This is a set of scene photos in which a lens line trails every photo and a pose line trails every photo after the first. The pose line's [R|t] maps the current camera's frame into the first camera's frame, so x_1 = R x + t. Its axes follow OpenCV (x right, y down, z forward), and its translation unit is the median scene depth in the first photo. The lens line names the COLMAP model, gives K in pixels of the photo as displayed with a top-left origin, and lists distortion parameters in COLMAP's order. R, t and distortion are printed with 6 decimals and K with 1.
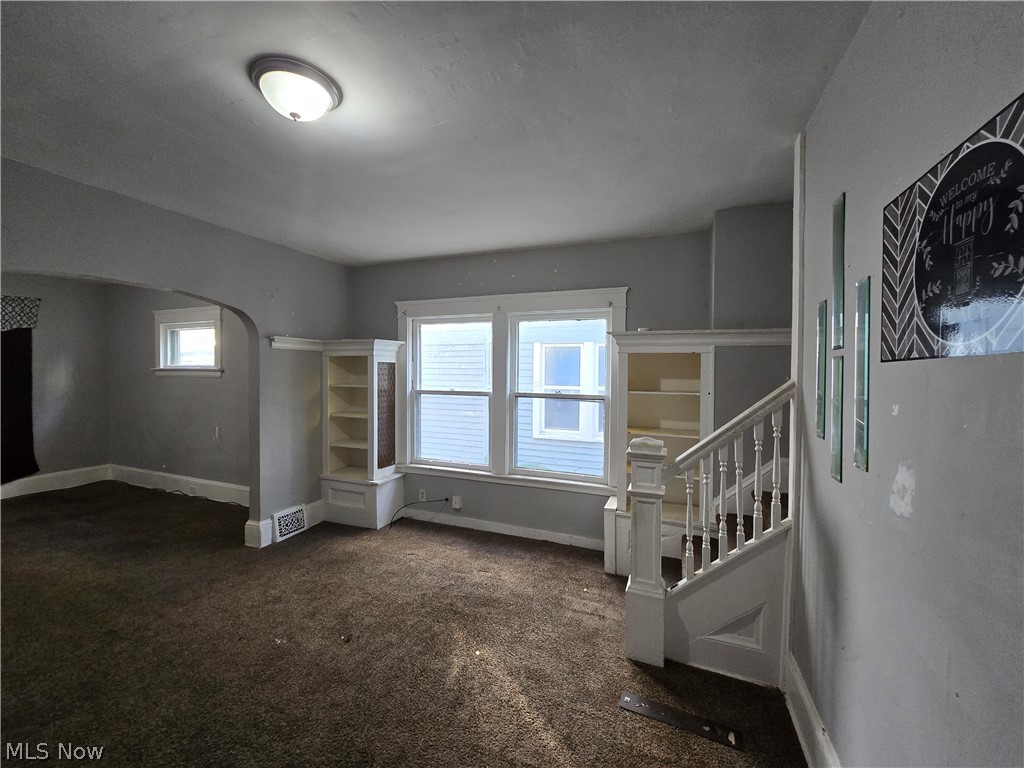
lens RADIAL K [[418.8, 0, 506.8], [0, 418.8, 383.4], [0, 0, 1]] dist [0.000555, 0.000140]
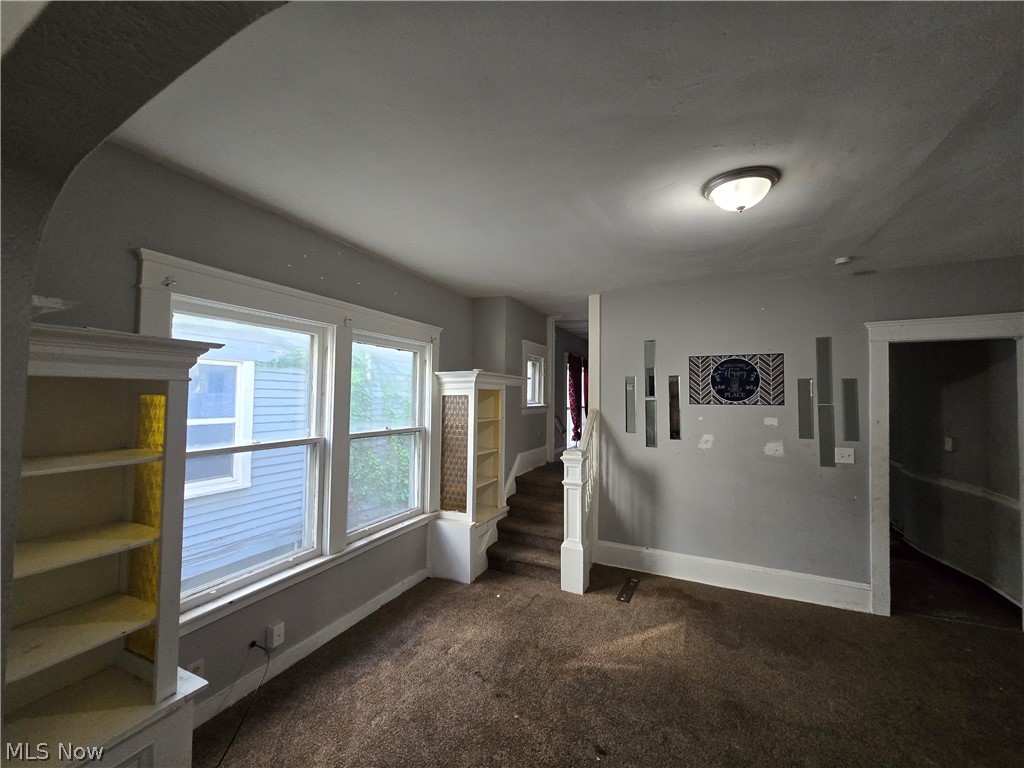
lens RADIAL K [[418.8, 0, 509.3], [0, 418.8, 379.2], [0, 0, 1]] dist [0.000555, 0.000140]
pose [[0.050798, 0.027670, 0.998326, -0.813575], [0.013976, 0.999499, -0.028414, -0.057301], [-0.998611, 0.015396, 0.050386, 0.754265]]
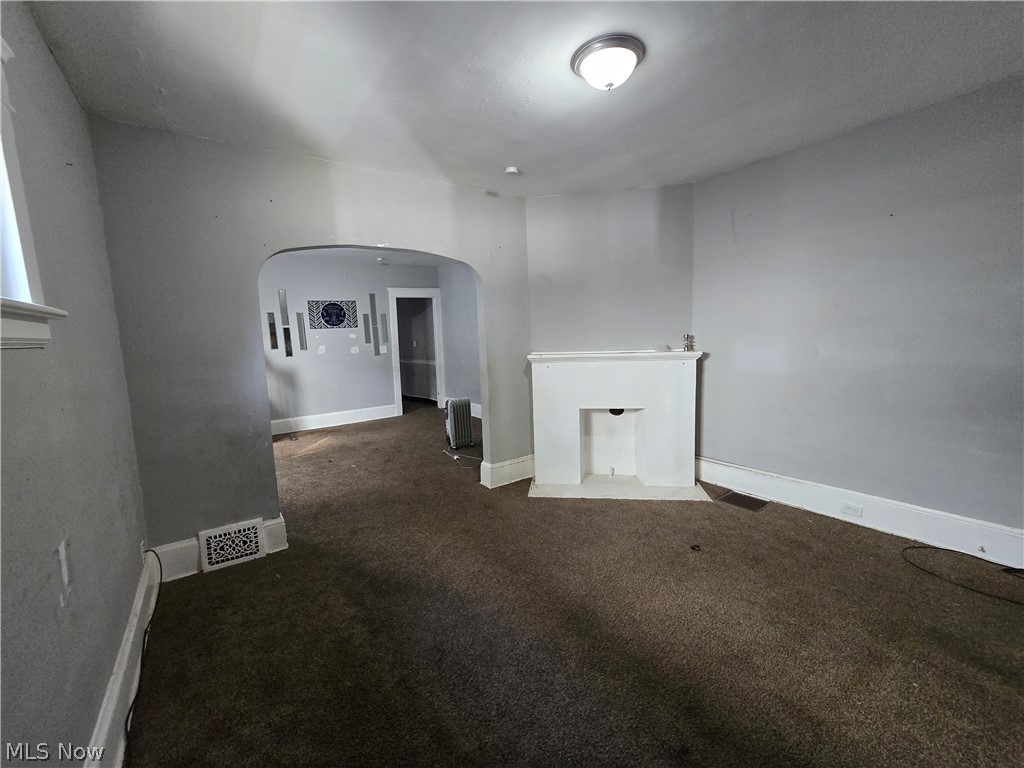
lens RADIAL K [[418.8, 0, 511.8], [0, 418.8, 383.0], [0, 0, 1]] dist [0.000555, 0.000140]
pose [[-0.845950, -0.041239, 0.531665, -1.469440], [0.046692, 0.987448, 0.150886, -0.019256], [-0.531214, 0.152467, -0.833406, 1.462947]]
